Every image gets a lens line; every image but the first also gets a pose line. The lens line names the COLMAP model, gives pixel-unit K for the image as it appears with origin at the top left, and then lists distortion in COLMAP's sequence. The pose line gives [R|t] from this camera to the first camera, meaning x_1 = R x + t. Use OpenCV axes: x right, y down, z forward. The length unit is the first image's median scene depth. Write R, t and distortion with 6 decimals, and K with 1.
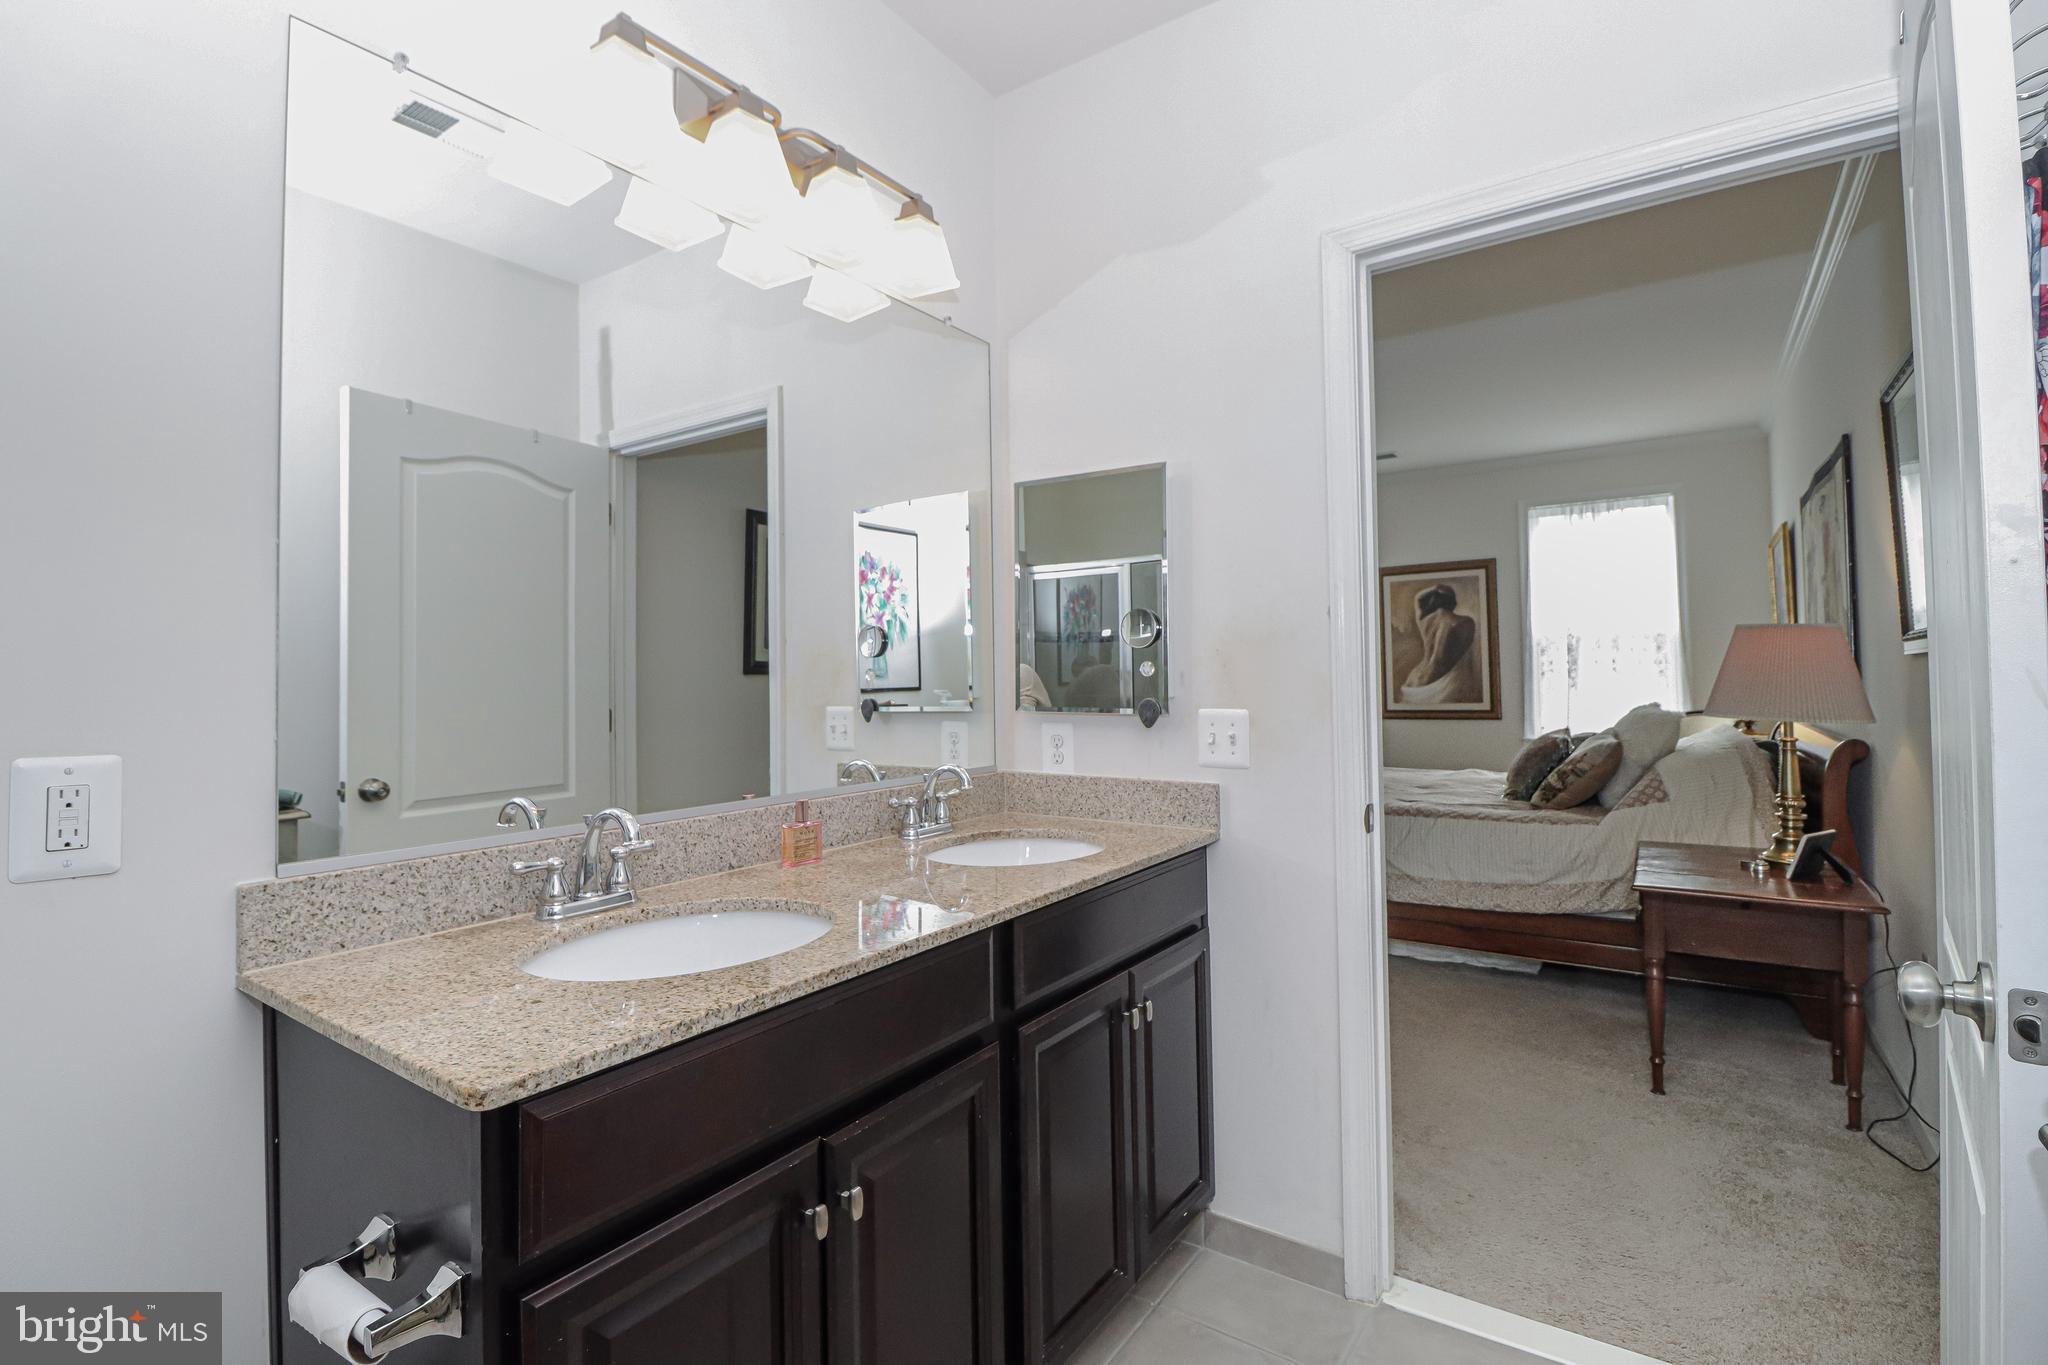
lens RADIAL K [[946.6, 0, 1008.3], [0, 946.6, 656.8], [0, 0, 1]] dist [0.002204, -0.010937]
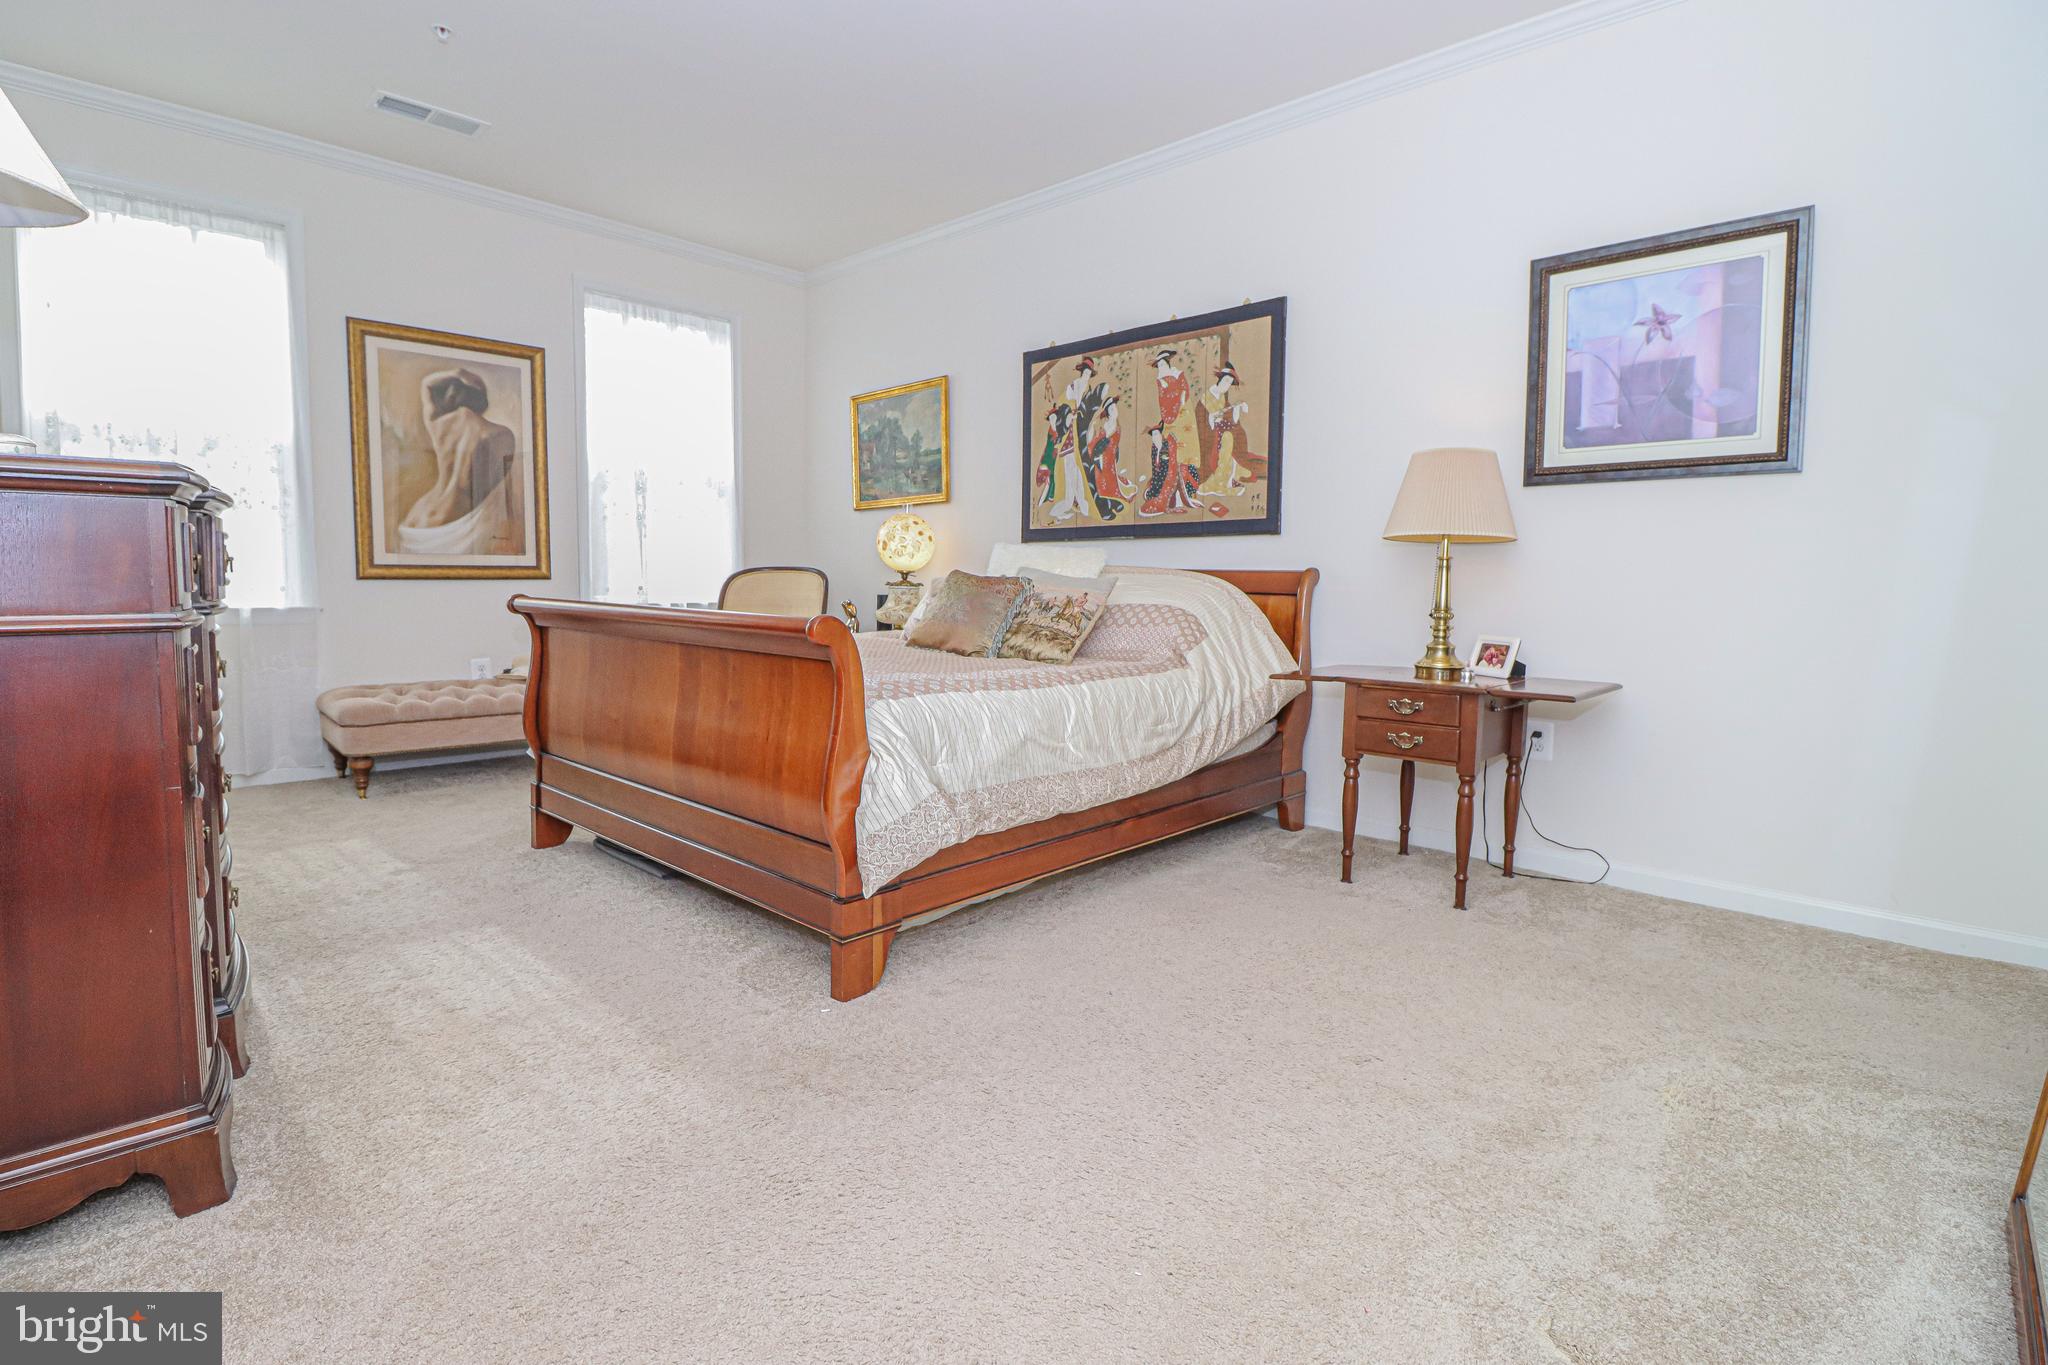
lens RADIAL K [[946.6, 0, 1008.3], [0, 946.6, 656.8], [0, 0, 1]] dist [0.002204, -0.010937]
pose [[0.138778, -0.074854, 0.987490, -0.162532], [-0.039822, 0.995911, 0.081089, 0.058150], [-0.989523, -0.050577, 0.135230, 0.603907]]
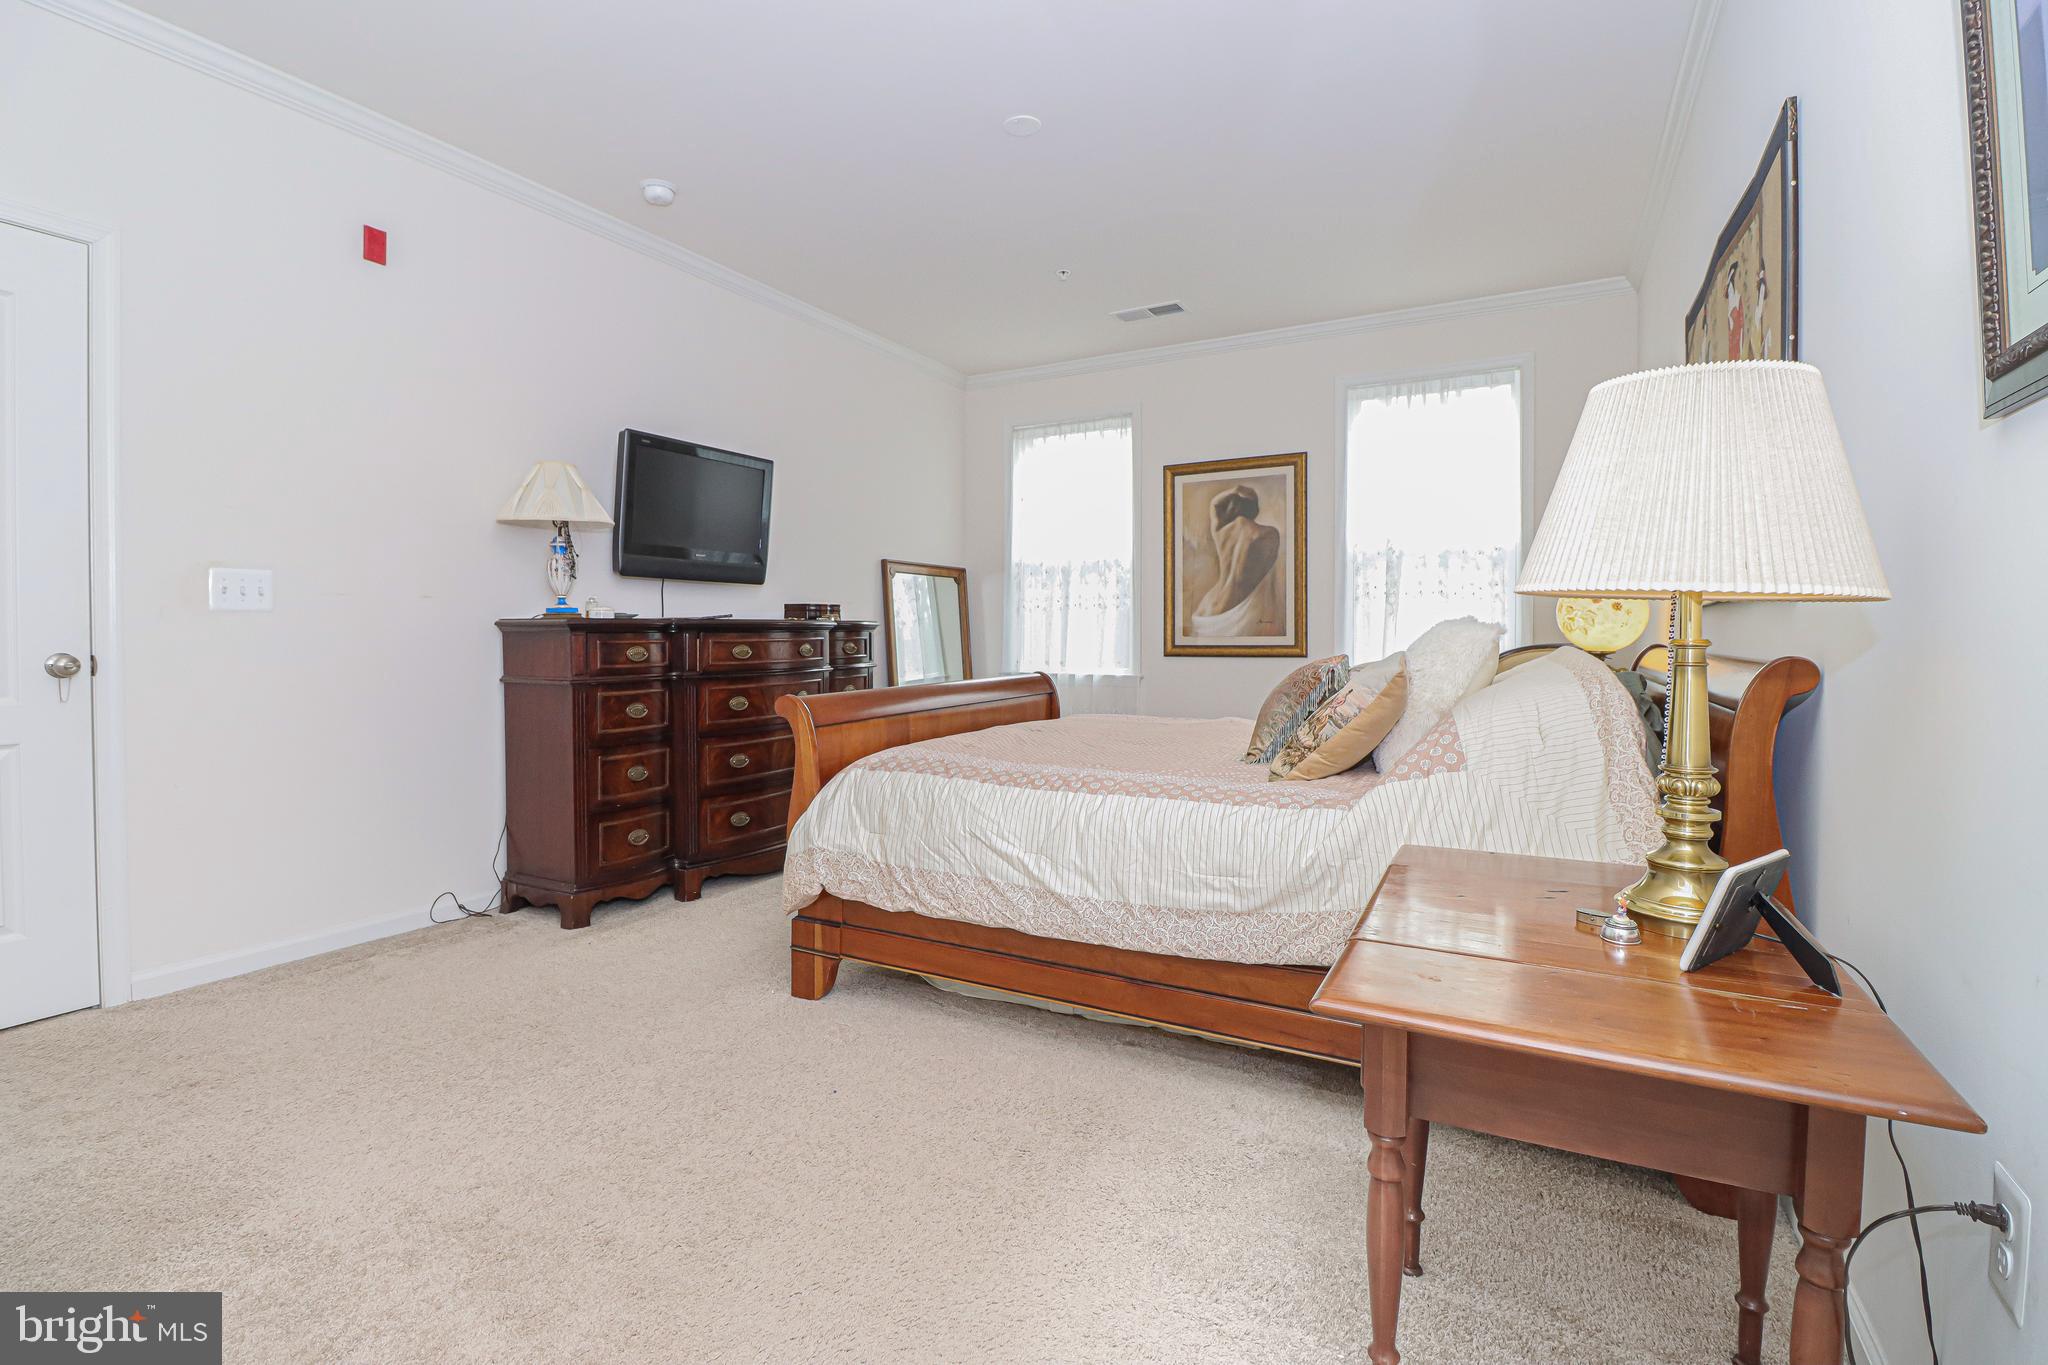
lens RADIAL K [[946.6, 0, 1008.3], [0, 946.6, 656.8], [0, 0, 1]] dist [0.002204, -0.010937]
pose [[0.993946, 0.010854, 0.109337, 0.202201], [-0.016276, 0.998675, 0.048820, 0.034226], [-0.108662, -0.050304, 0.992805, 0.260756]]
